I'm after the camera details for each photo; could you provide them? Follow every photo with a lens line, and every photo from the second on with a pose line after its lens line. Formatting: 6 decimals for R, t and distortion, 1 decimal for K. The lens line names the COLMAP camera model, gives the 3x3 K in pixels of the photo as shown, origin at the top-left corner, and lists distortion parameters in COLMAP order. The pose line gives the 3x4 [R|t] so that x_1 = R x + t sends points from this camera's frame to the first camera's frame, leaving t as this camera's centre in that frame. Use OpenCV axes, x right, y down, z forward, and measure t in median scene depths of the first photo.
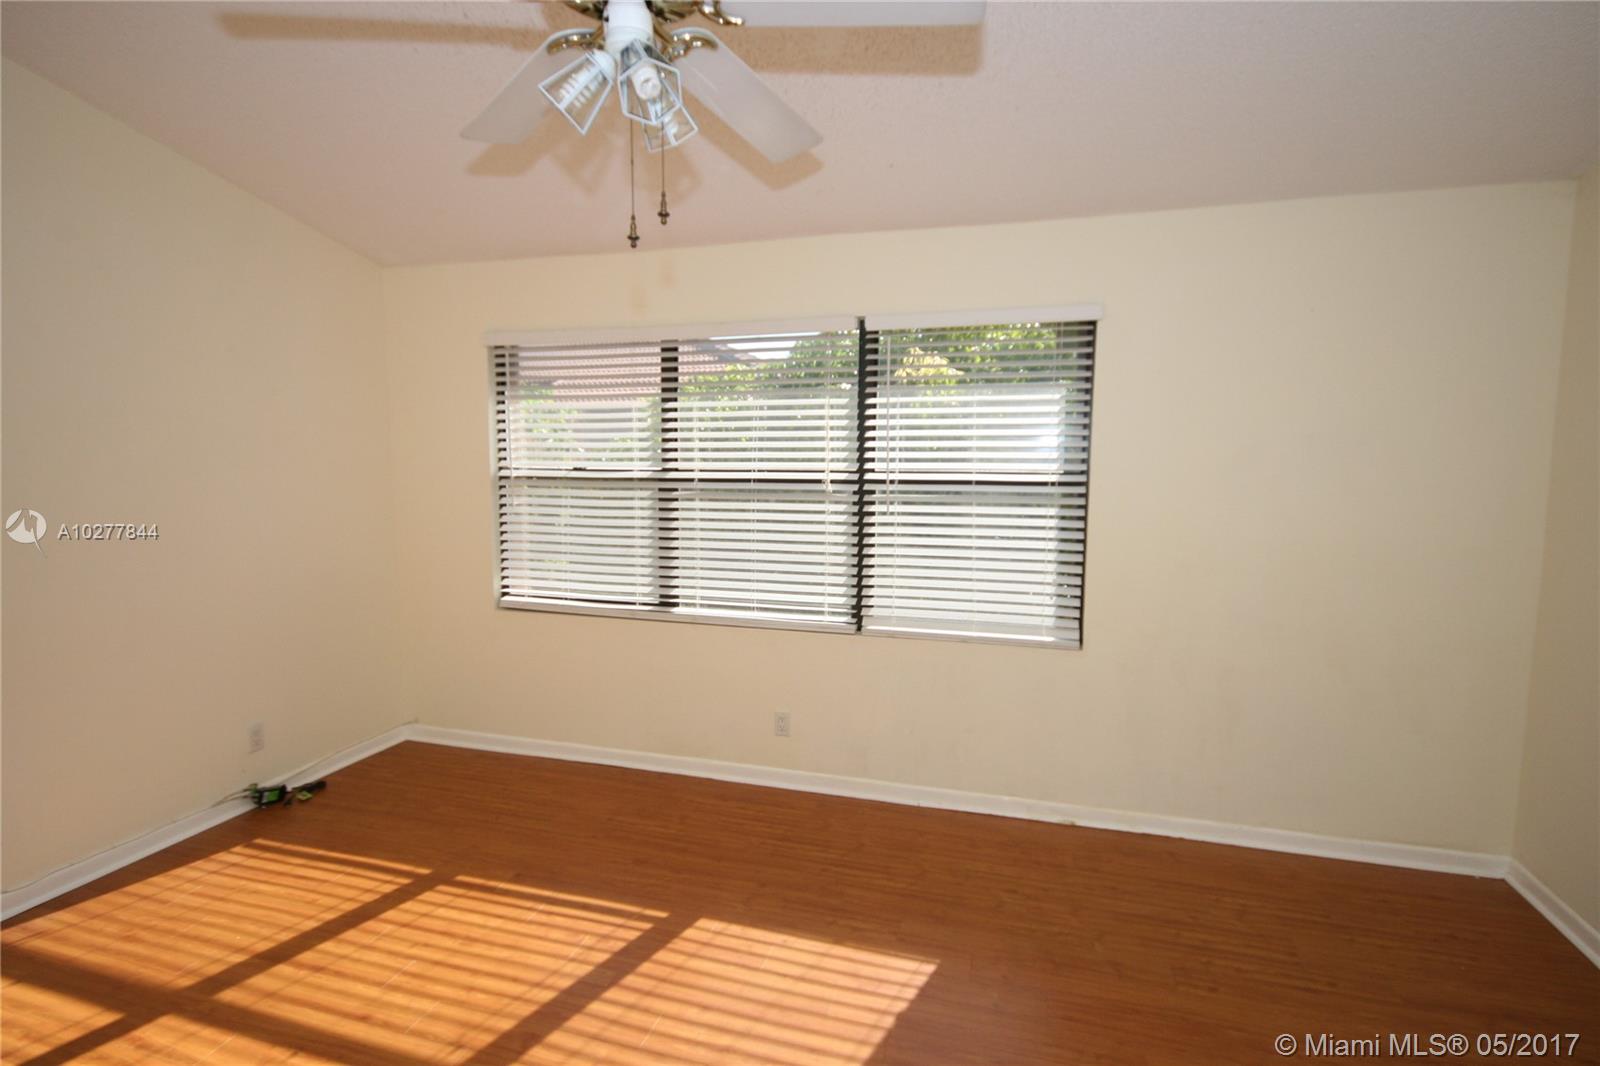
lens RADIAL K [[782.4, 0, 799.9], [0, 782.4, 530.9], [0, 0, 1]] dist [-0.018945, -0.000073]
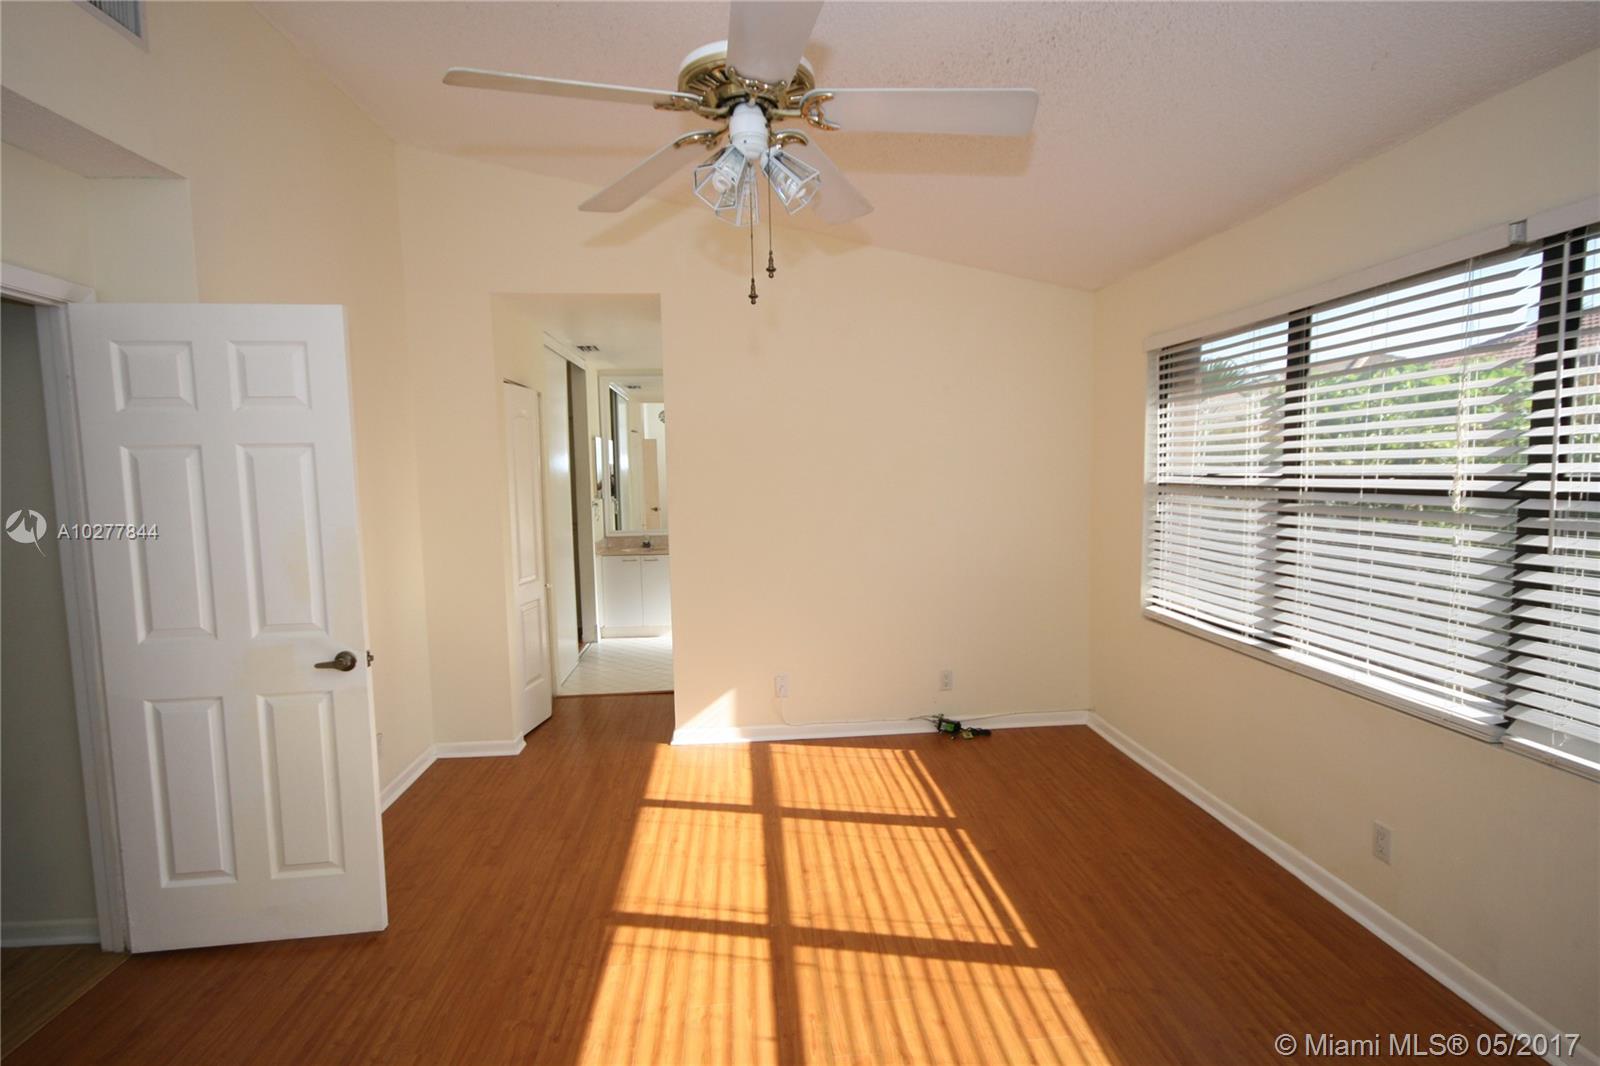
lens RADIAL K [[782.4, 0, 800.1], [0, 782.4, 537.2], [0, 0, 1]] dist [-0.018945, -0.000073]
pose [[0.354424, 0.067409, -0.932652, 0.554015], [-0.060751, 0.996951, 0.048970, -0.033390], [0.933109, 0.039304, 0.357439, 0.357691]]
